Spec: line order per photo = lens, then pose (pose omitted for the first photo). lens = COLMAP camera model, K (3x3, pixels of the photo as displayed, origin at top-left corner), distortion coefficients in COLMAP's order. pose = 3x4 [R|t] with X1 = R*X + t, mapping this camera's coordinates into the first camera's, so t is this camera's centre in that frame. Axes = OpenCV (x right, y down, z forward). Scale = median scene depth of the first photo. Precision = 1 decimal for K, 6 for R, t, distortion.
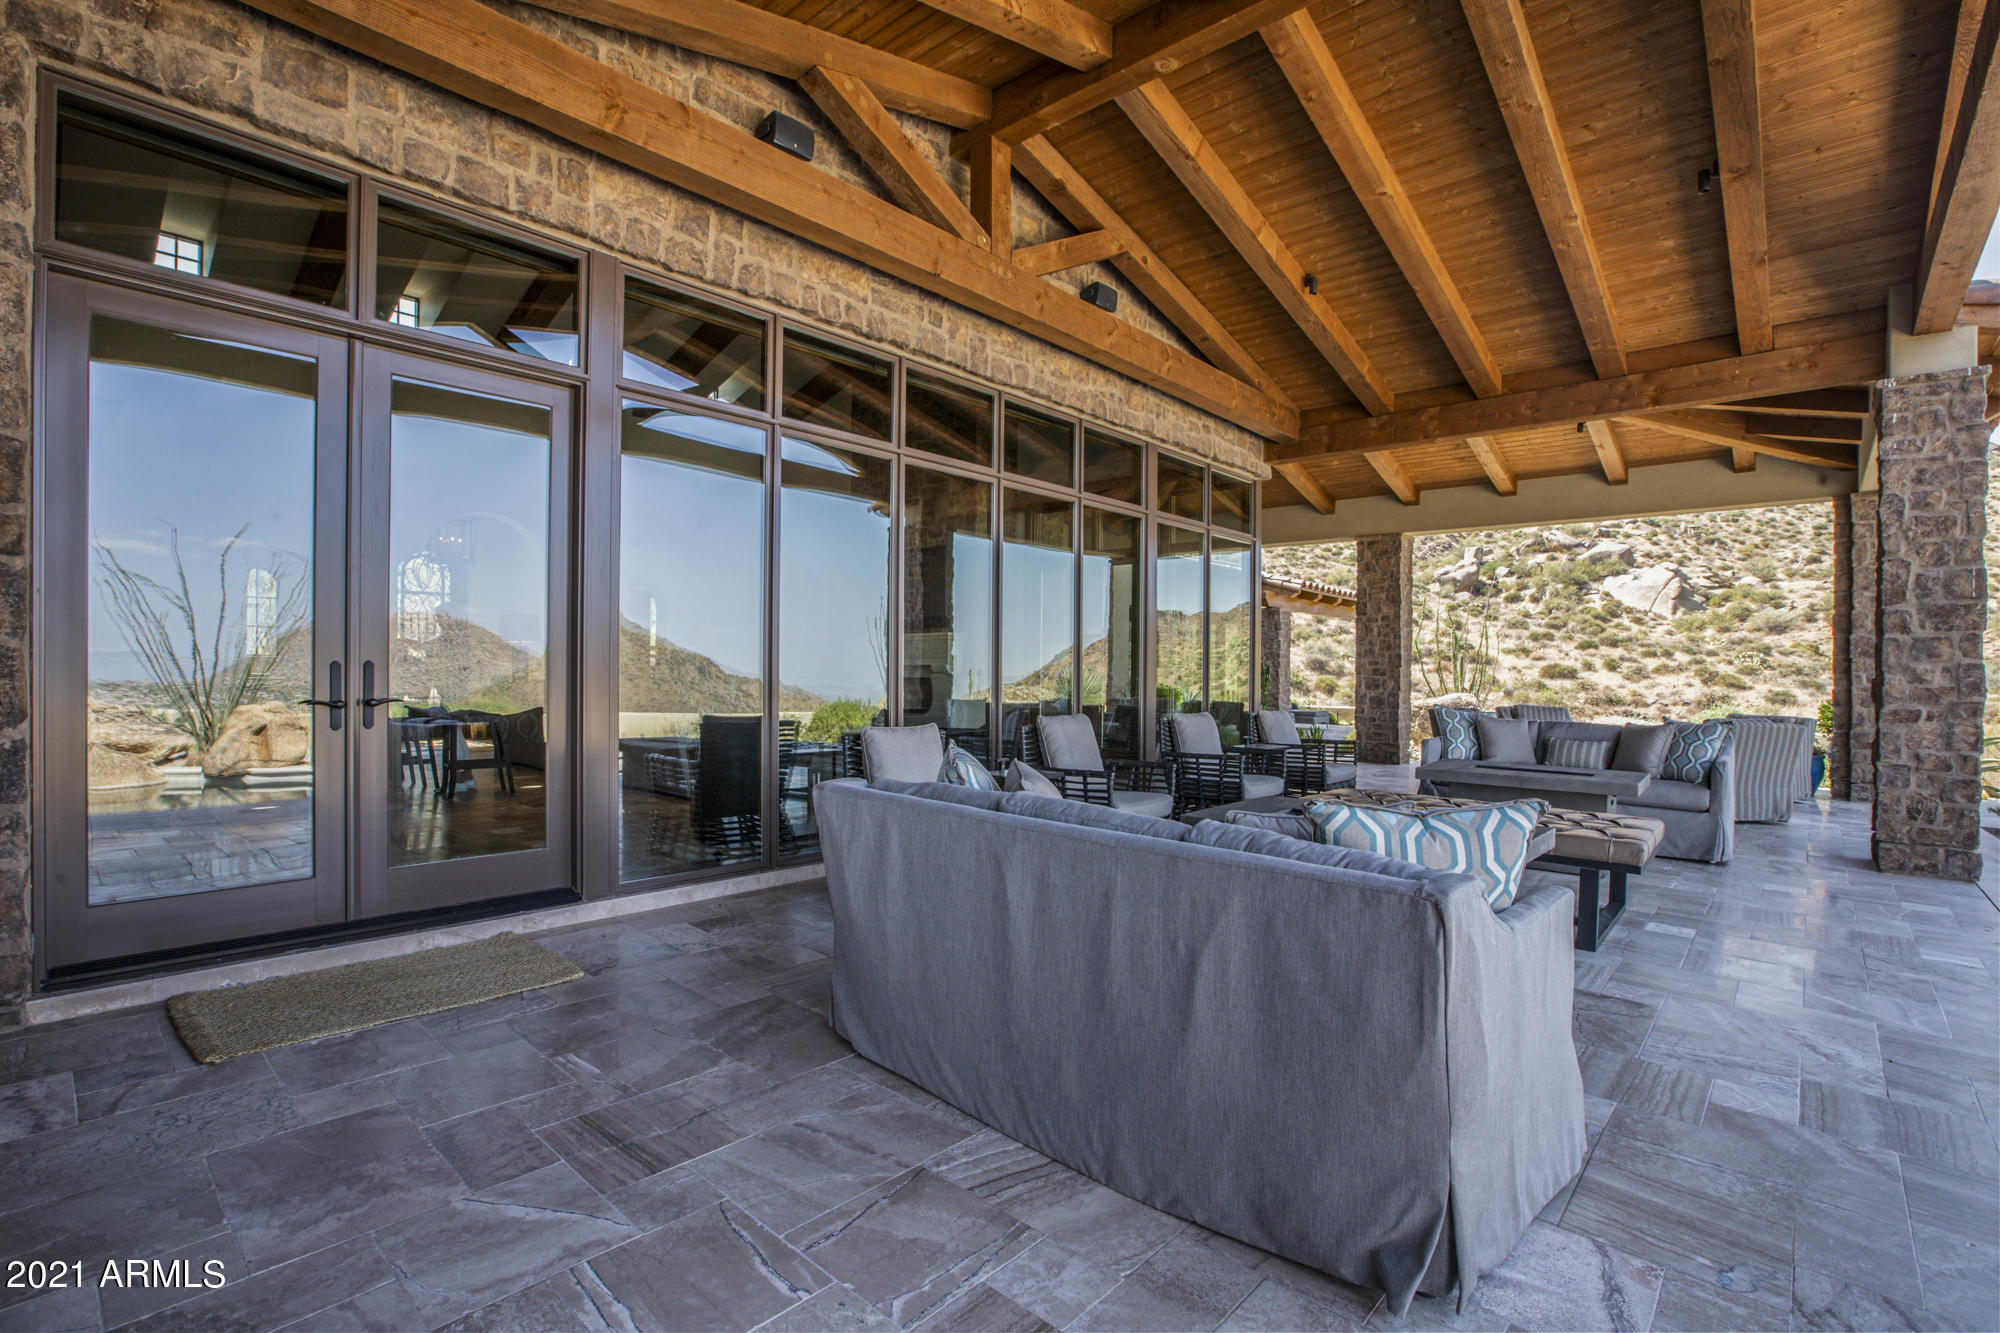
lens RADIAL K [[922.0, 0, 1008.7], [0, 922.0, 671.1], [0, 0, 1]] dist [-0.039813, 0.010422]
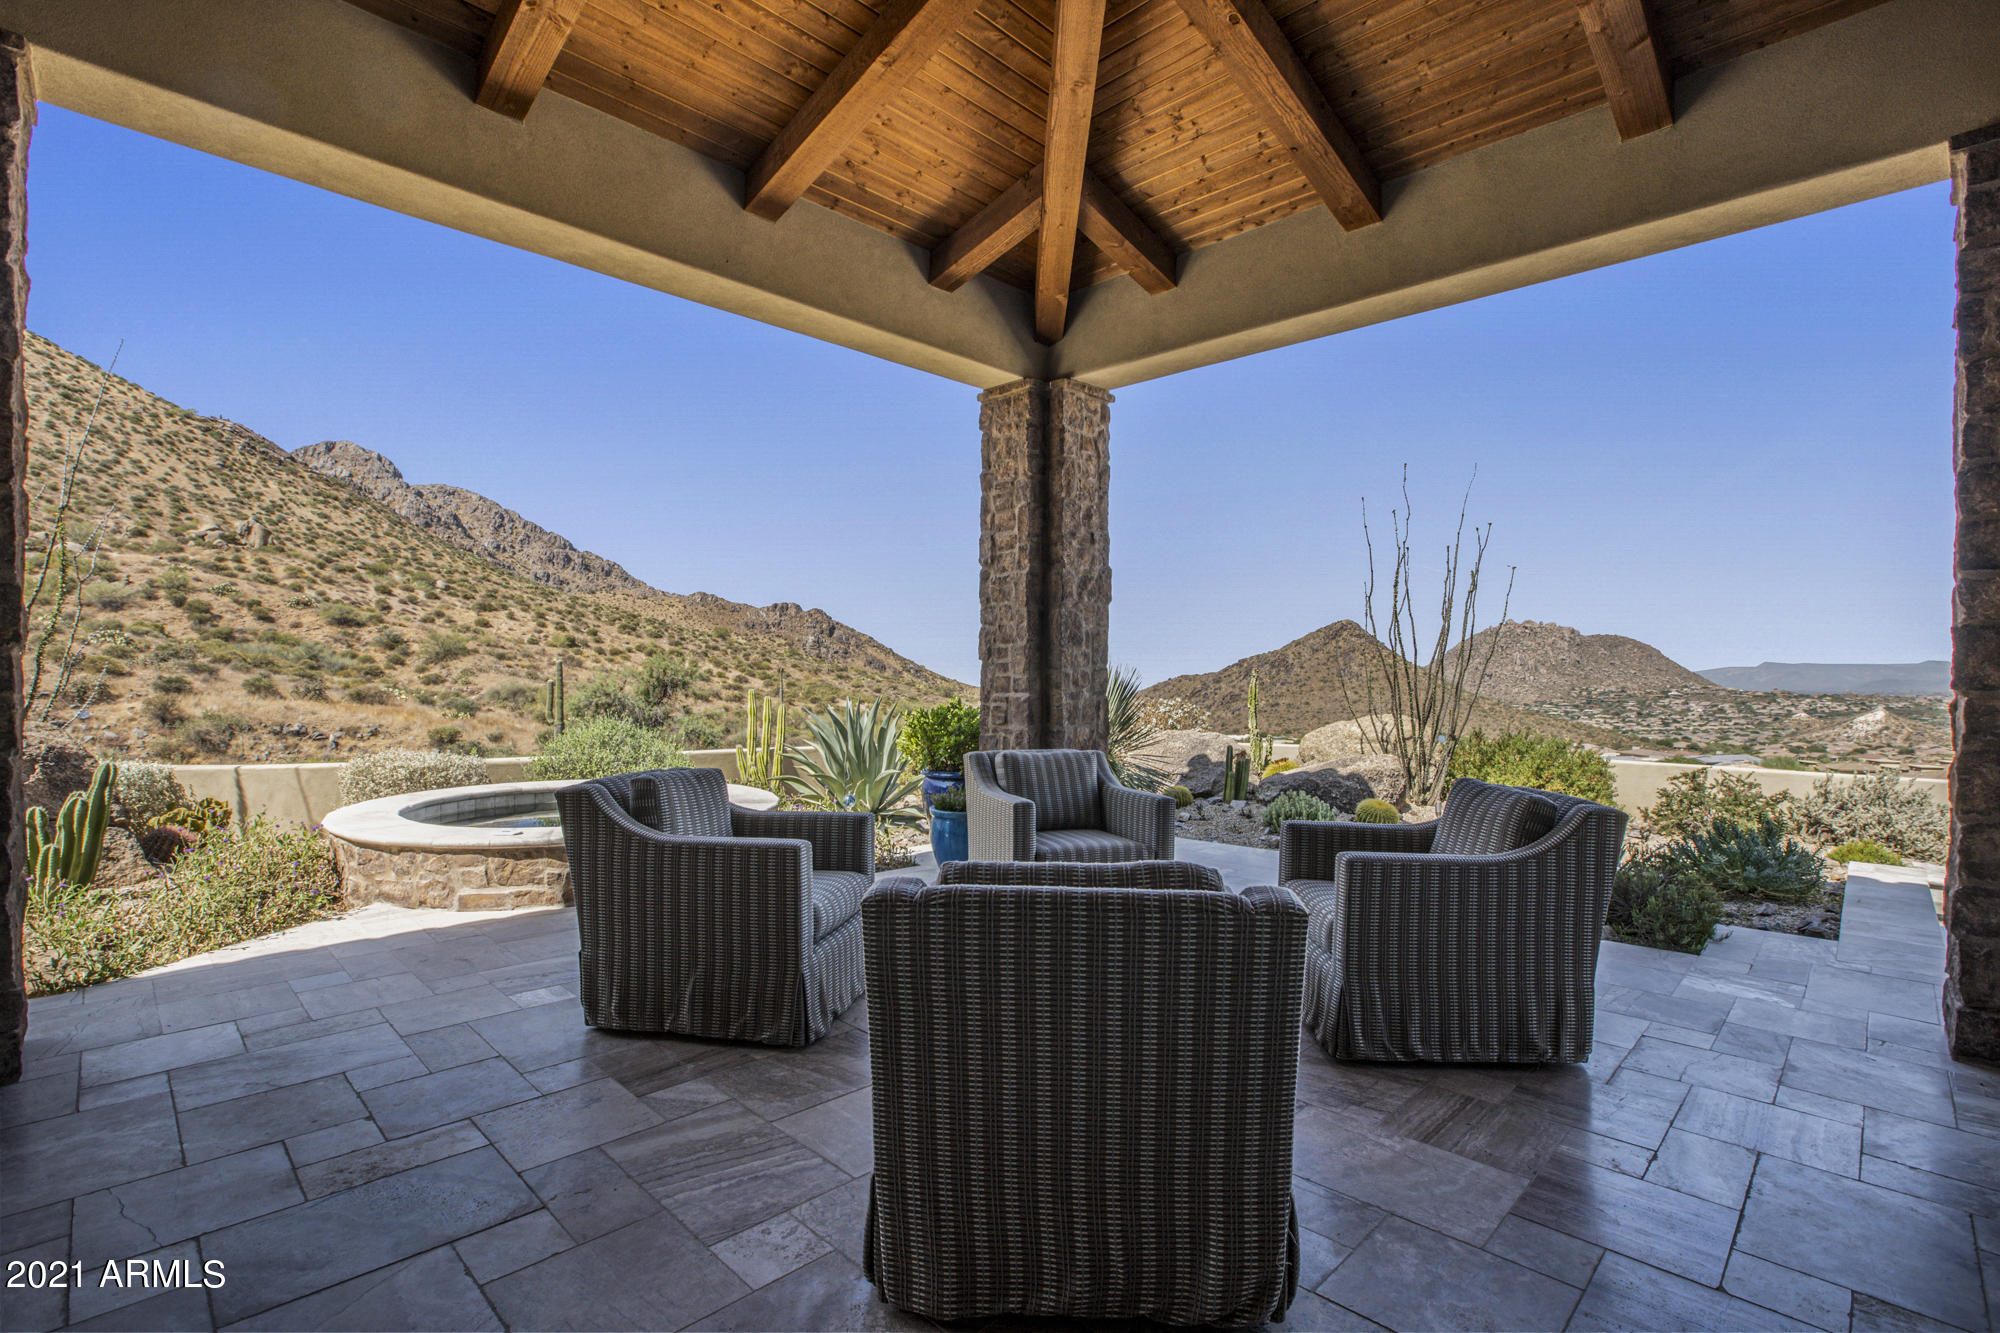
lens RADIAL K [[922.0, 0, 998.3], [0, 922.0, 687.6], [0, 0, 1]] dist [-0.039813, 0.010422]
pose [[0.054466, -0.028386, 0.998112, 0.152901], [-0.010094, 0.999529, 0.028977, -0.001903], [-0.998465, -0.011653, 0.054154, 0.527067]]
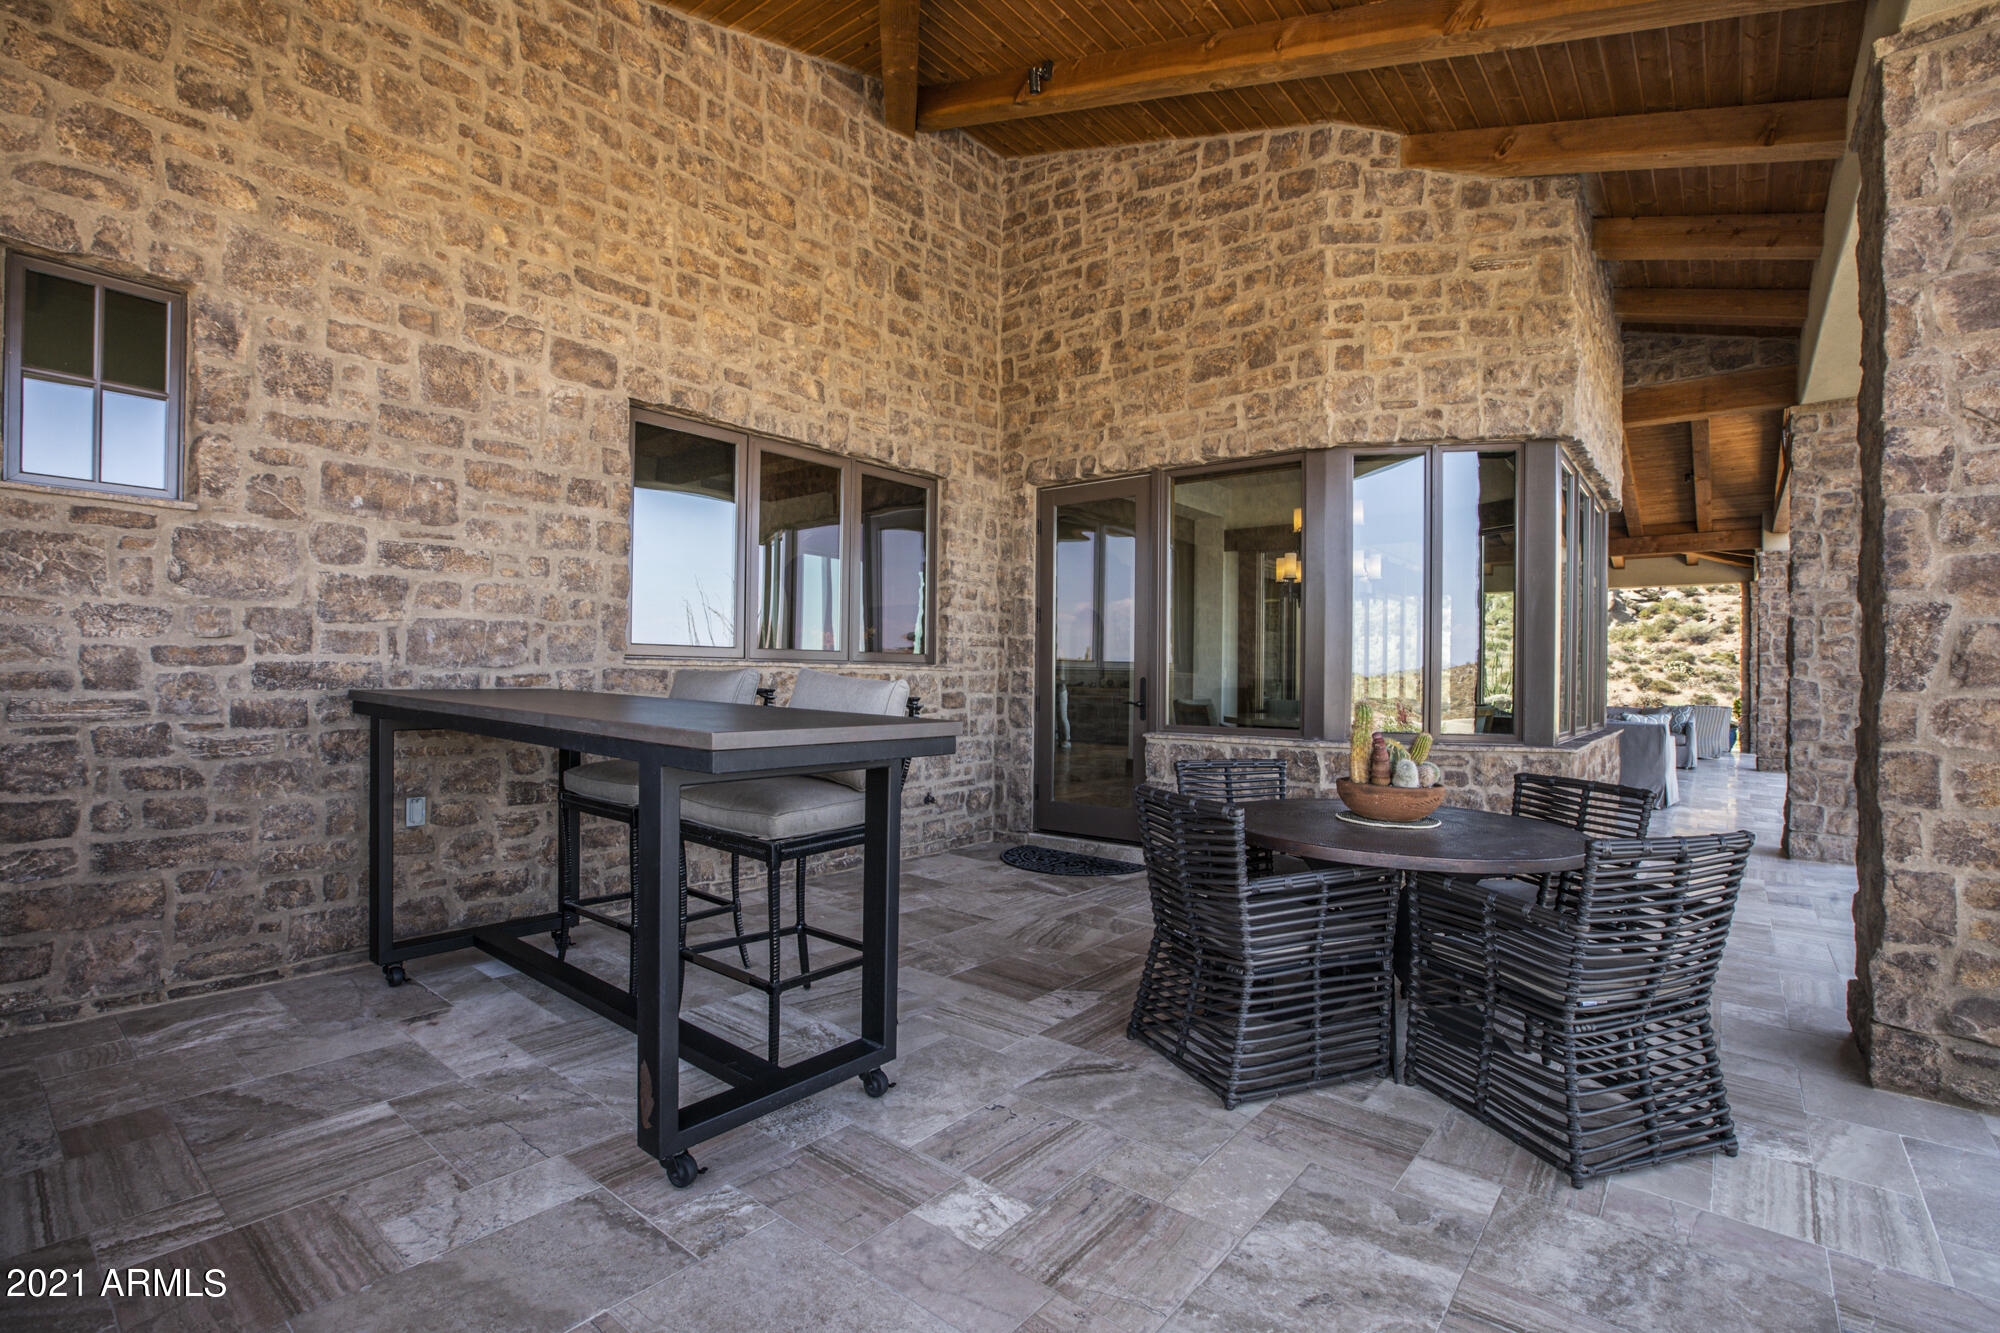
lens RADIAL K [[922.0, 0, 1010.7], [0, 922.0, 677.8], [0, 0, 1]] dist [-0.039813, 0.010422]
pose [[0.998369, -0.002400, 0.057036, -0.341039], [0.002455, 0.999997, -0.000888, -0.004181], [-0.057034, 0.001026, 0.998372, -0.381371]]
